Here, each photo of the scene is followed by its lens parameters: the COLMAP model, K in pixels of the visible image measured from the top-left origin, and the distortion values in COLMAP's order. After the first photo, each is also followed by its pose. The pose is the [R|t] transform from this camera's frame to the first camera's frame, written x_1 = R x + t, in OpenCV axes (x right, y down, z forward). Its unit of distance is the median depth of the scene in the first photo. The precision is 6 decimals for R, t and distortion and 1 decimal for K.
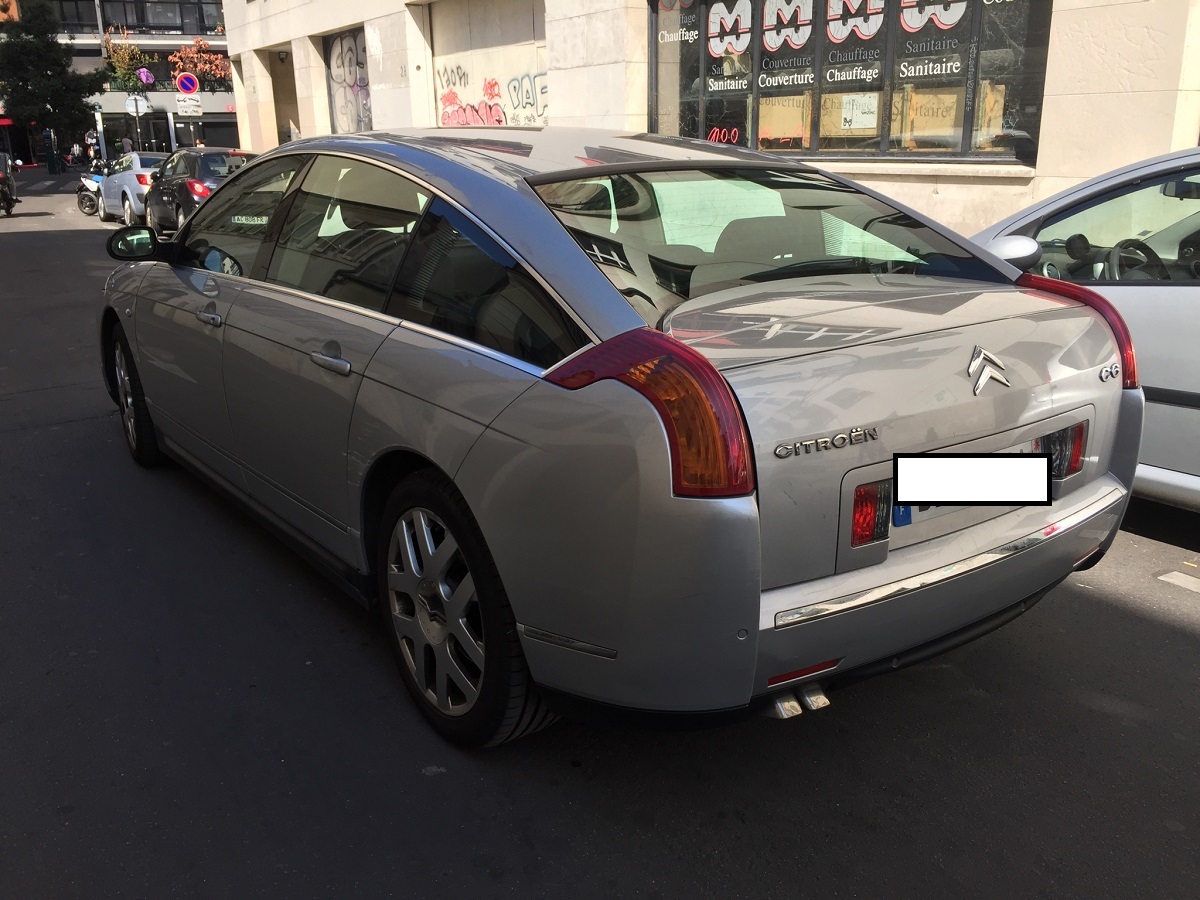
lens RADIAL K [[1029.1, 0, 600.4], [0, 1029.1, 433.4], [0, 0, 1]] dist [0.096815, -0.129882]
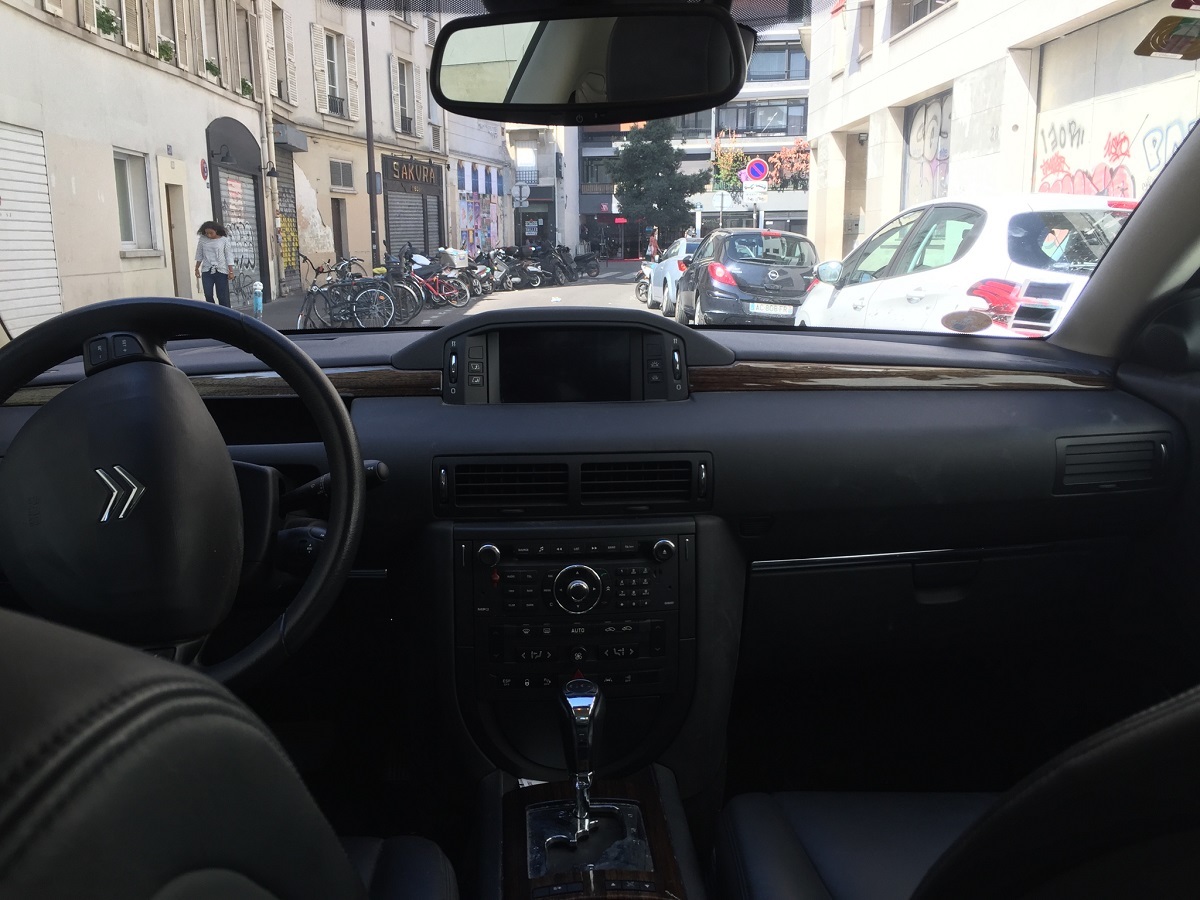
lens RADIAL K [[1029.1, 0, 600.4], [0, 1029.1, 433.4], [0, 0, 1]] dist [0.096815, -0.129882]
pose [[0.854725, 0.106682, -0.508001, -0.015205], [-0.153904, 0.986731, -0.051731, -0.030665], [0.495741, 0.122399, 0.859802, 0.161854]]
